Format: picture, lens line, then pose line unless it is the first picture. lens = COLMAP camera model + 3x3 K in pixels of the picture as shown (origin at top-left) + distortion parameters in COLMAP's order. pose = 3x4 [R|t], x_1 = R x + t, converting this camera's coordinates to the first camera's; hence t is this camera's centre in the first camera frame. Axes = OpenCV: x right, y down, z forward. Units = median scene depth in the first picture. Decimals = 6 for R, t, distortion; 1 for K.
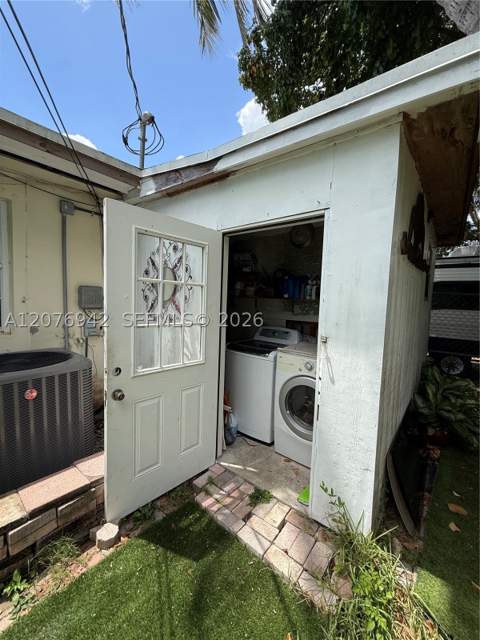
lens RADIAL K [[256.4, 0, 240.8], [0, 256.4, 319.5], [0, 0, 1]] dist [-0.000391, 0.000056]
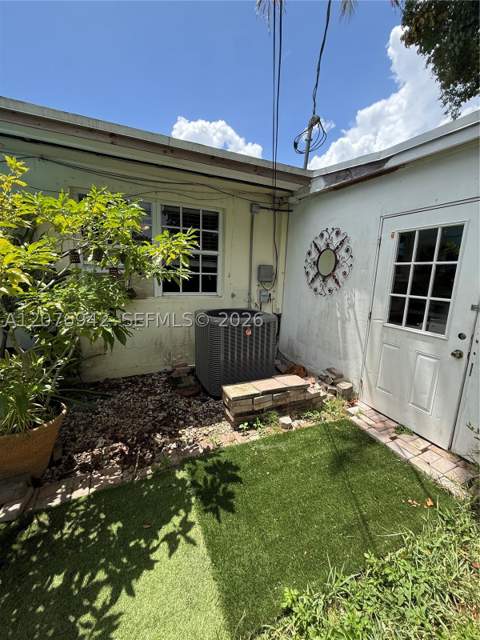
lens RADIAL K [[256.4, 0, 240.1], [0, 256.4, 319.2], [0, 0, 1]] dist [-0.000391, 0.000056]
pose [[0.897975, 0.074534, -0.433687, -0.110724], [-0.037068, 0.994860, 0.094226, 0.038769], [0.438482, -0.068537, 0.896123, -0.352300]]
